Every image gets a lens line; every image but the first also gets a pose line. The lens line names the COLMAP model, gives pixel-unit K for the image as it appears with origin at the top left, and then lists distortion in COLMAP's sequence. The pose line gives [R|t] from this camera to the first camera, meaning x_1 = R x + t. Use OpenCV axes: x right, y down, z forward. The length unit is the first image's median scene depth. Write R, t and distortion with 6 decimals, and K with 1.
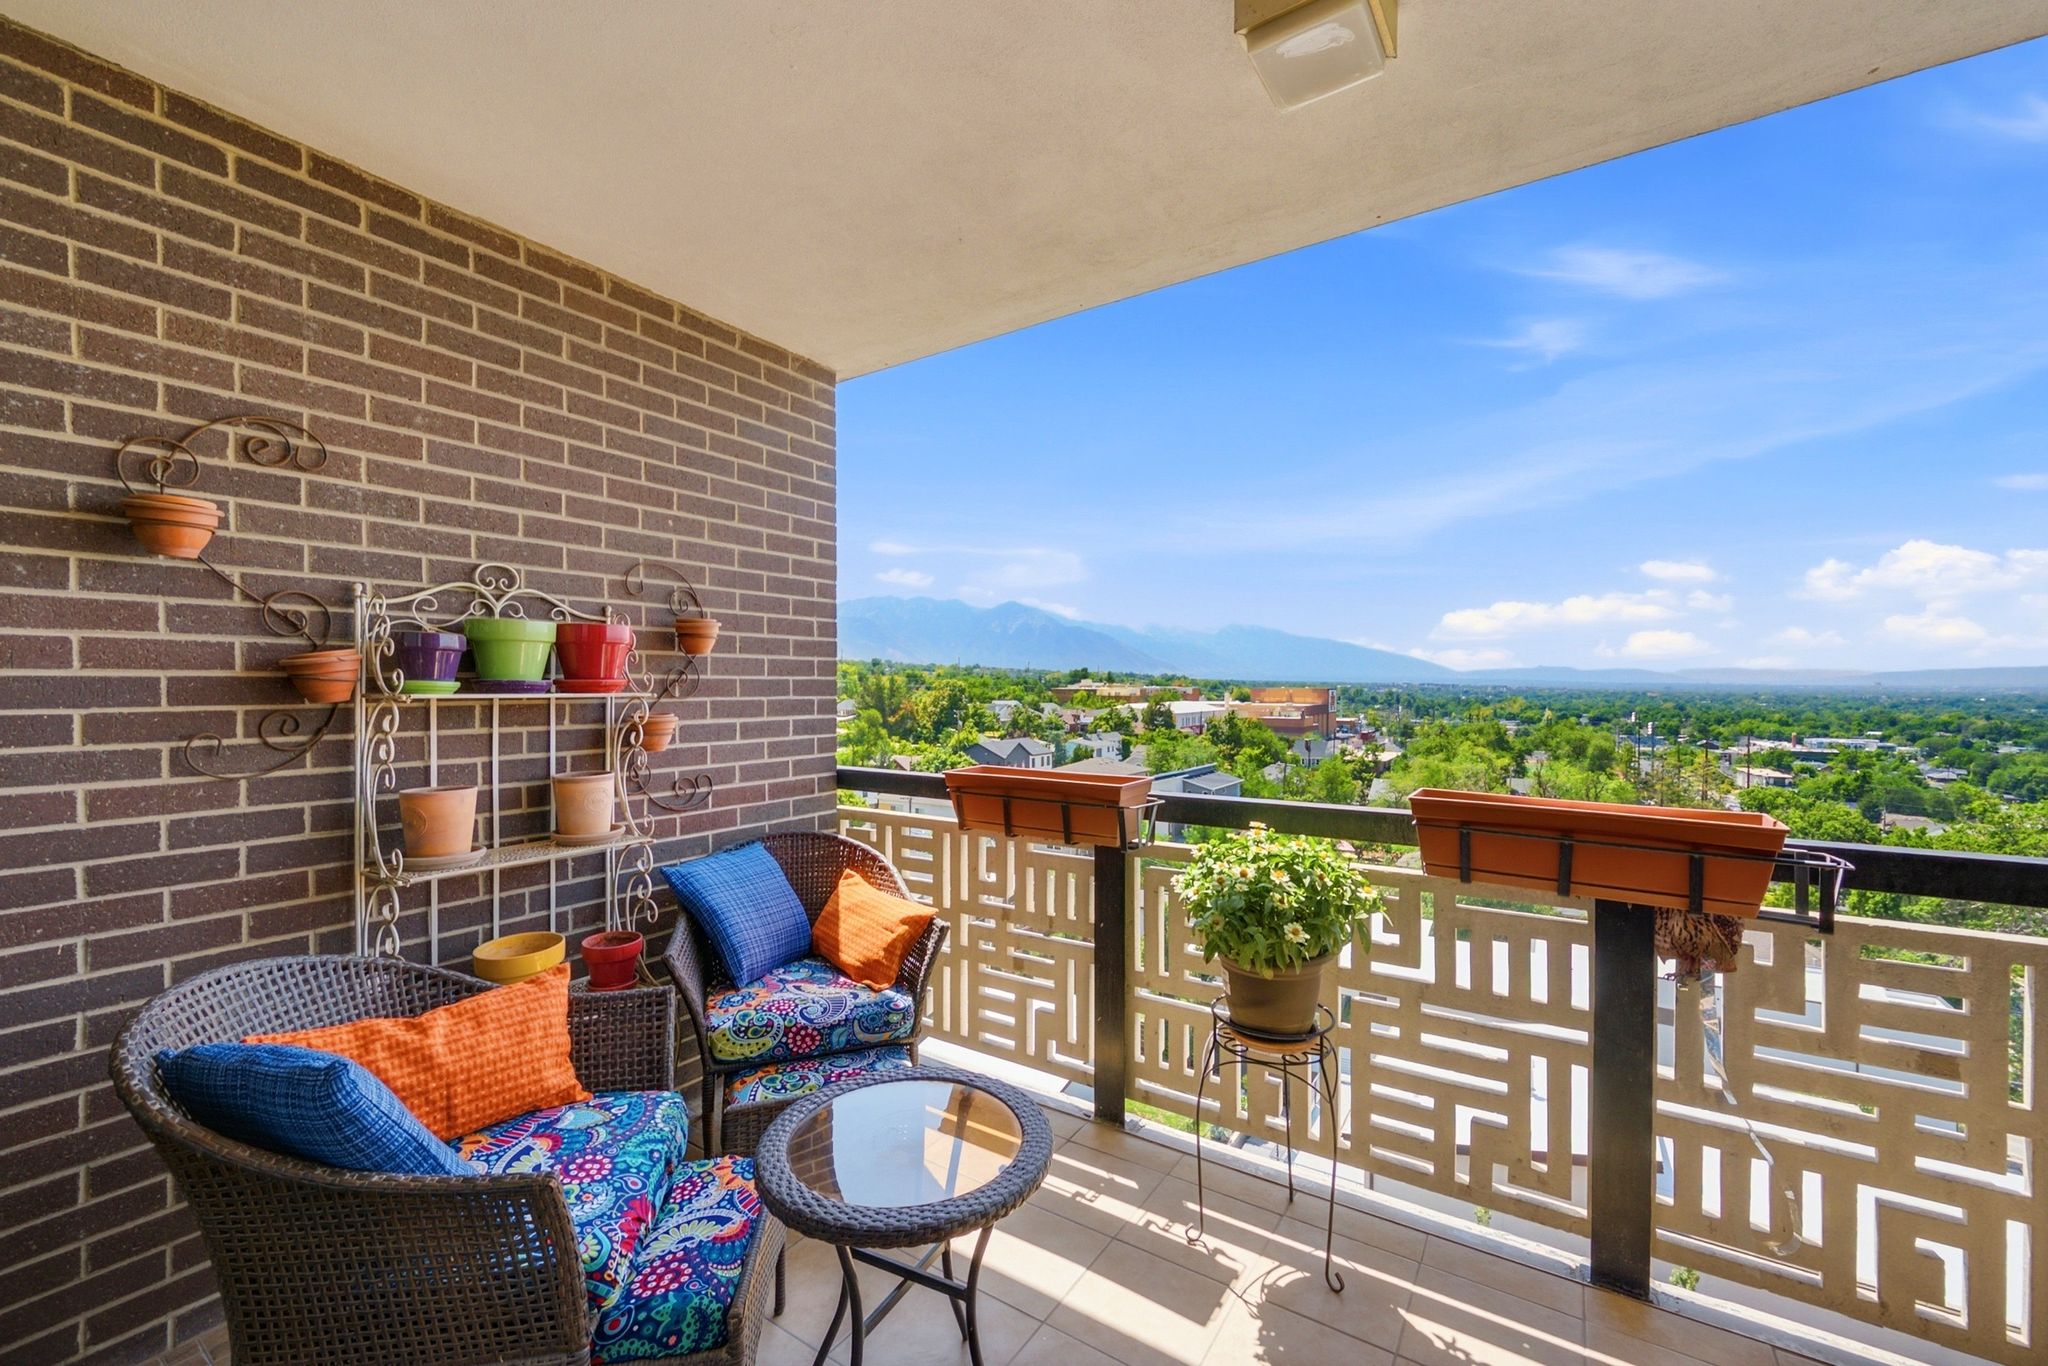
lens RADIAL K [[831.9, 0, 1024.0], [0, 831.9, 683.0], [0, 0, 1]] dist [0.000070, -0.000187]
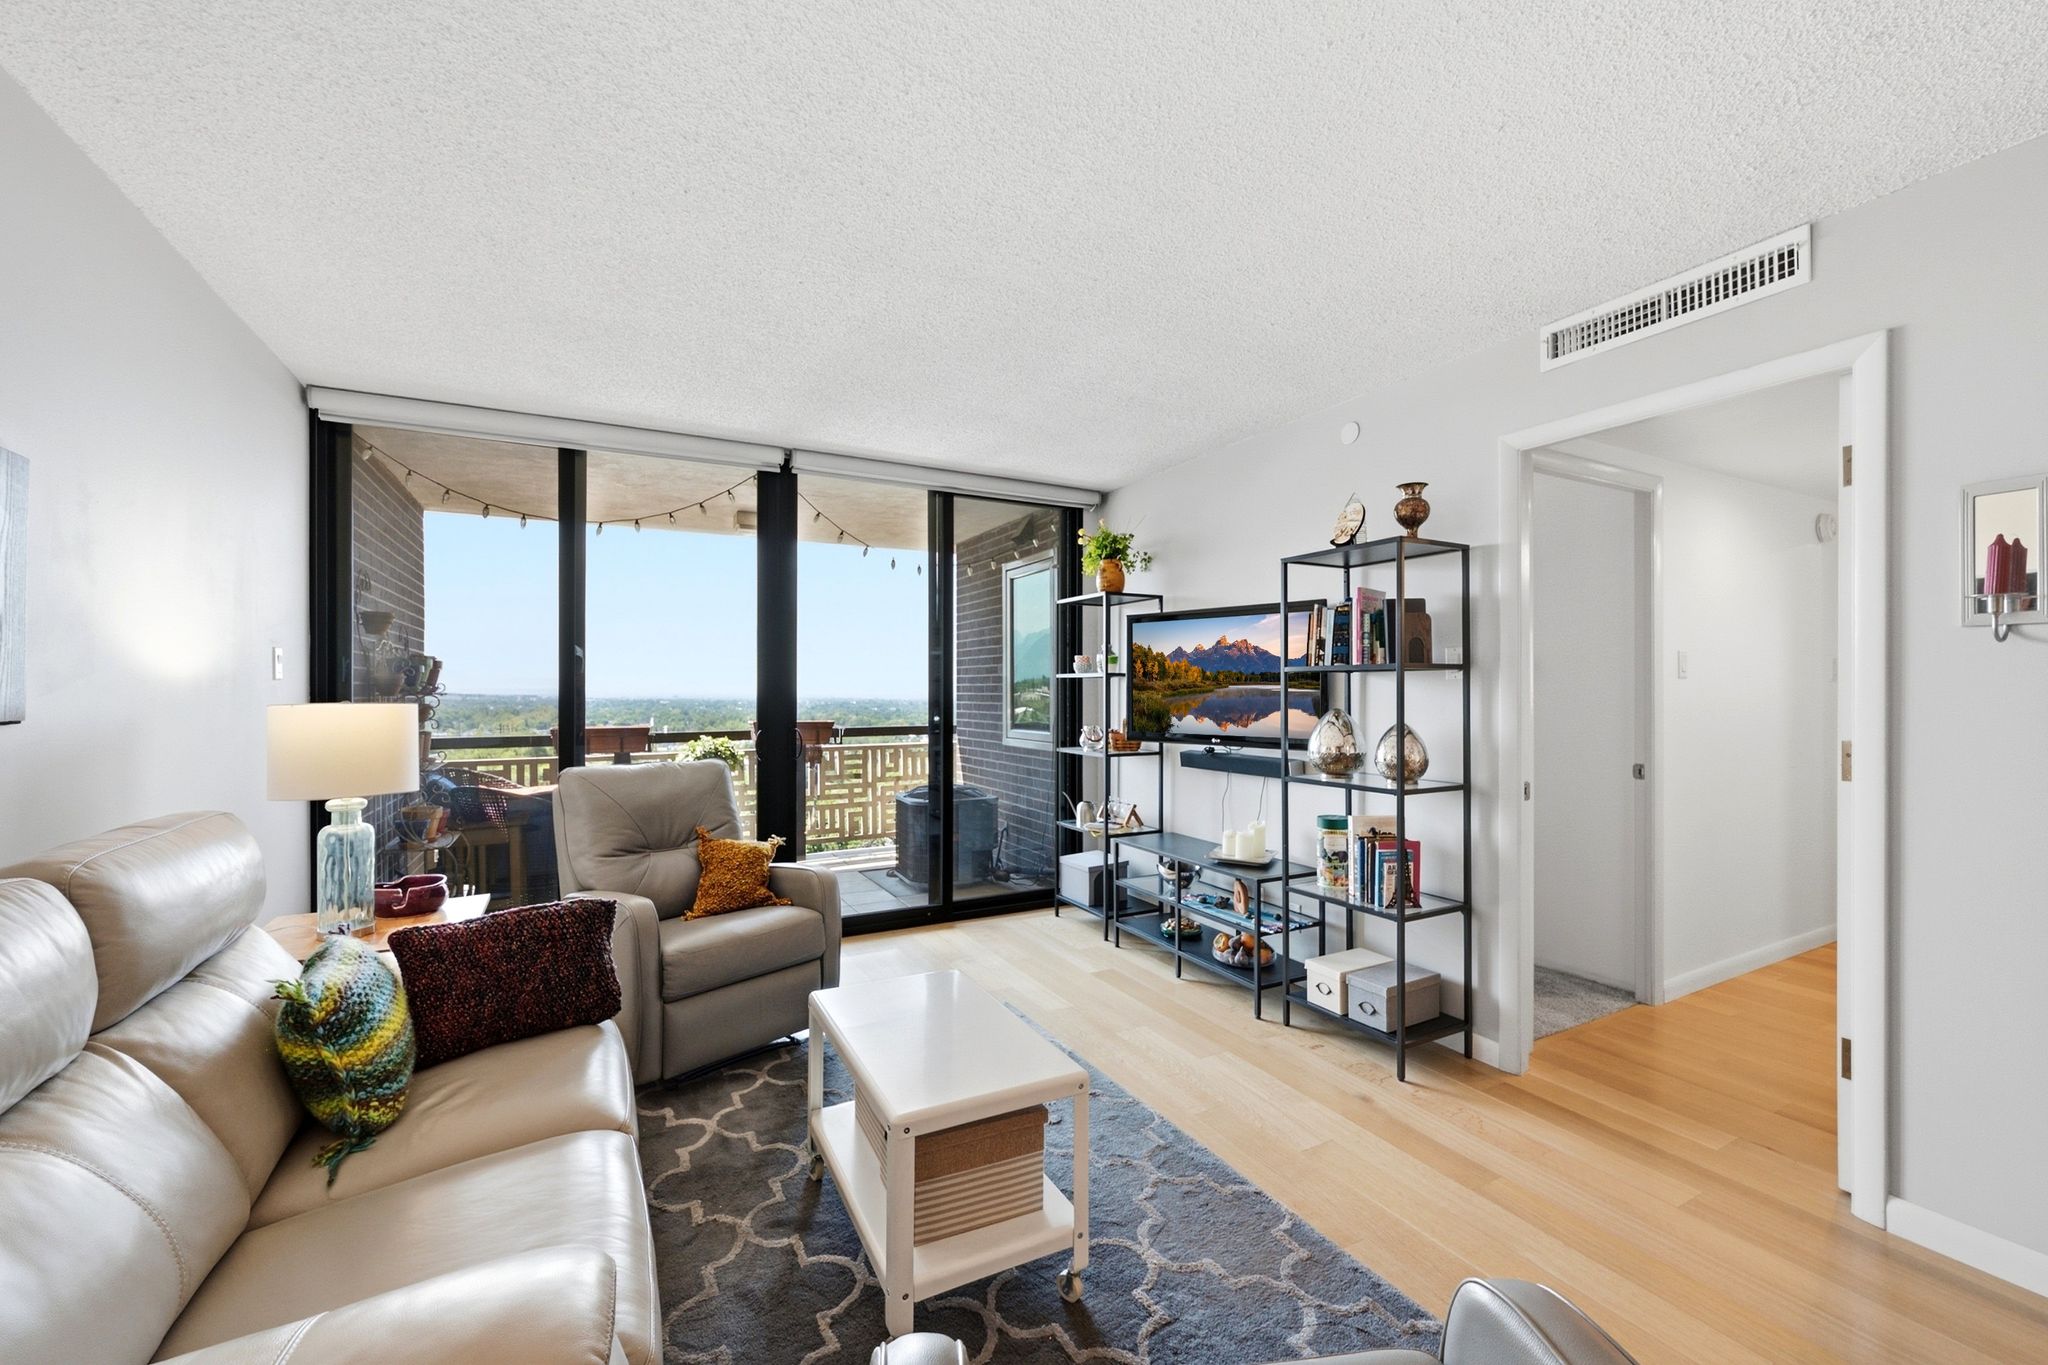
lens RADIAL K [[831.9, 0, 1024.0], [0, 831.9, 682.5], [0, 0, 1]] dist [0.000070, -0.000187]
pose [[0.483811, 0.000641, 0.875172, -2.099425], [0.005583, 0.999977, -0.003818, -0.000327], [-0.875155, 0.006734, 0.483796, -1.711441]]
